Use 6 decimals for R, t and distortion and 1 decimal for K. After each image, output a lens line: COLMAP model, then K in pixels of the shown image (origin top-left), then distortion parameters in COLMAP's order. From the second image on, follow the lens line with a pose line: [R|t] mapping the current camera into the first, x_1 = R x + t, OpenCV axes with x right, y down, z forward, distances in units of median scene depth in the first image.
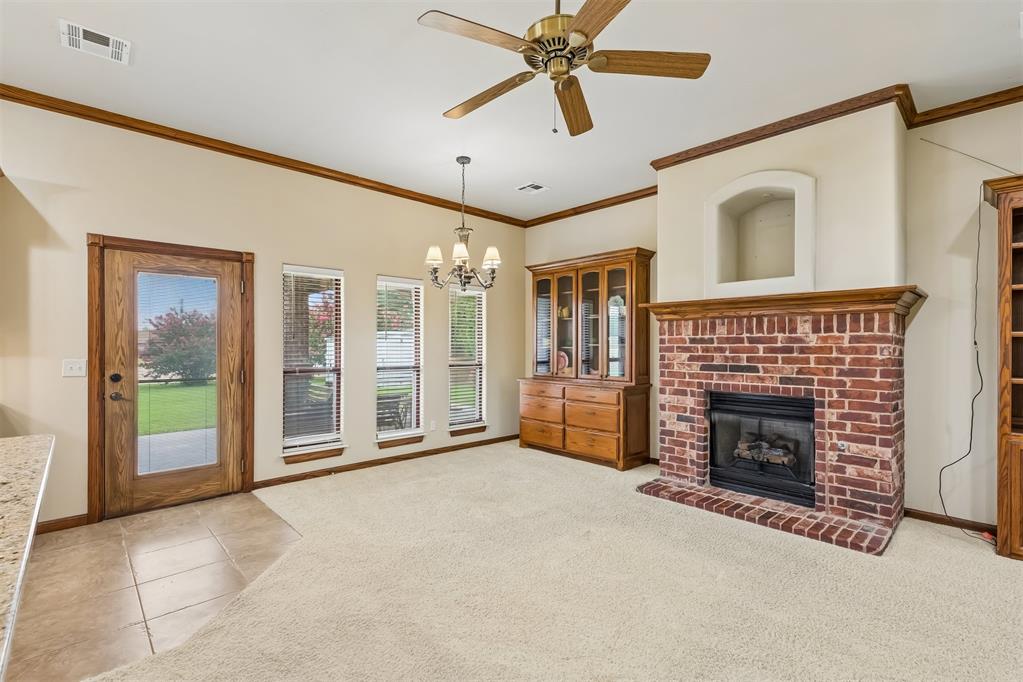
lens RADIAL K [[456.5, 0, 507.7], [0, 456.5, 342.7], [0, 0, 1]] dist [-0.009948, -0.000183]
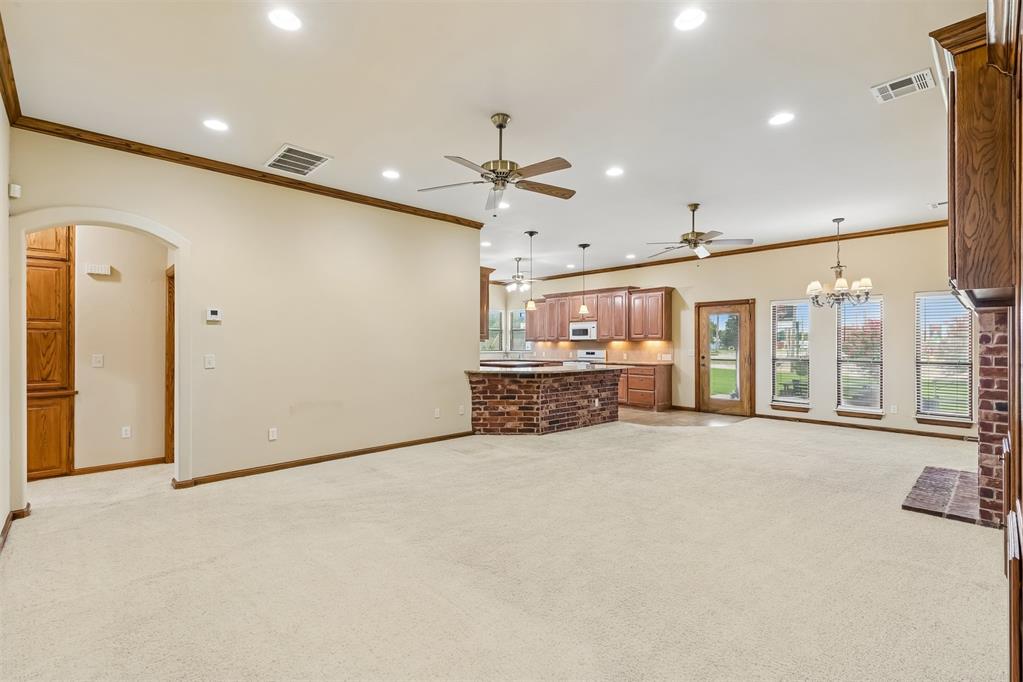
lens RADIAL K [[466.4, 0, 513.2], [0, 466.4, 344.6], [0, 0, 1]] dist [0.001275, -0.000333]
pose [[0.005632, -0.000713, -0.999984, 1.615111], [-0.000918, 0.999999, -0.000718, 0.007658], [0.999984, 0.000922, 0.005631, -0.078239]]
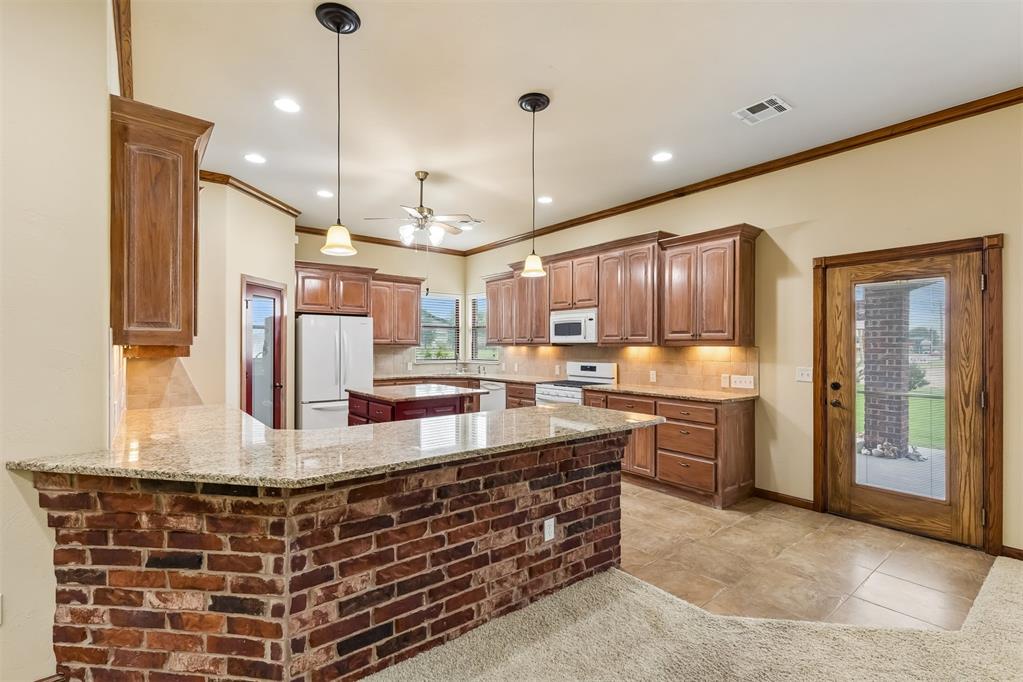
lens RADIAL K [[466.4, 0, 513.2], [0, 466.4, 344.6], [0, 0, 1]] dist [0.001275, -0.000333]
pose [[-0.086080, -0.003194, -0.996283, 0.286897], [-0.002444, 0.999993, -0.002994, -0.014673], [0.996285, 0.002177, -0.086087, 0.301519]]
